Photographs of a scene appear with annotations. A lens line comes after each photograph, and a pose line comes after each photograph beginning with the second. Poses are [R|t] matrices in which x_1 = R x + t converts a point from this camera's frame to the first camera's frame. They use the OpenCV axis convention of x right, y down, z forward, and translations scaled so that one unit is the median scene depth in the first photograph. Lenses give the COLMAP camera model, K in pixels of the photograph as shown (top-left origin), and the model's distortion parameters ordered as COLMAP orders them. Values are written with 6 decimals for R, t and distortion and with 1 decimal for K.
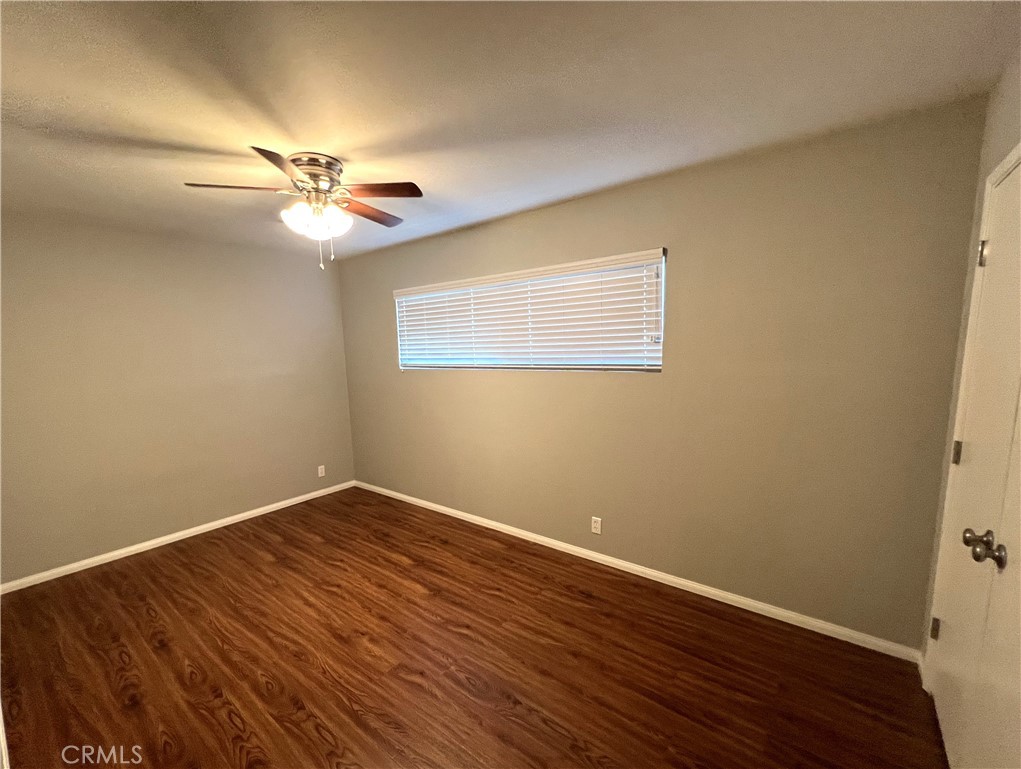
lens RADIAL K [[407.0, 0, 506.1], [0, 407.0, 384.6], [0, 0, 1]] dist [-0.000585, -0.000004]
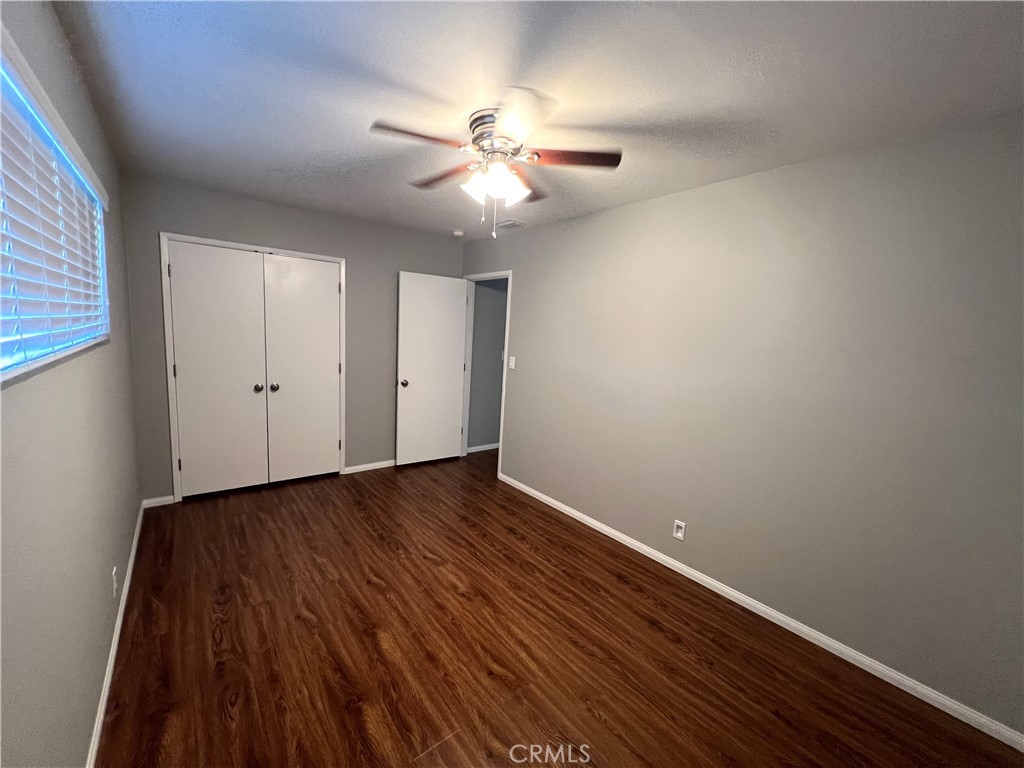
lens RADIAL K [[408.2, 0, 511.6], [0, 408.2, 384.6], [0, 0, 1]] dist [-0.000585, -0.000004]
pose [[-0.960124, -0.062936, 0.272400, -0.709081], [-0.002944, 0.976555, 0.215249, -0.126775], [-0.279561, 0.205864, -0.937799, 1.804306]]
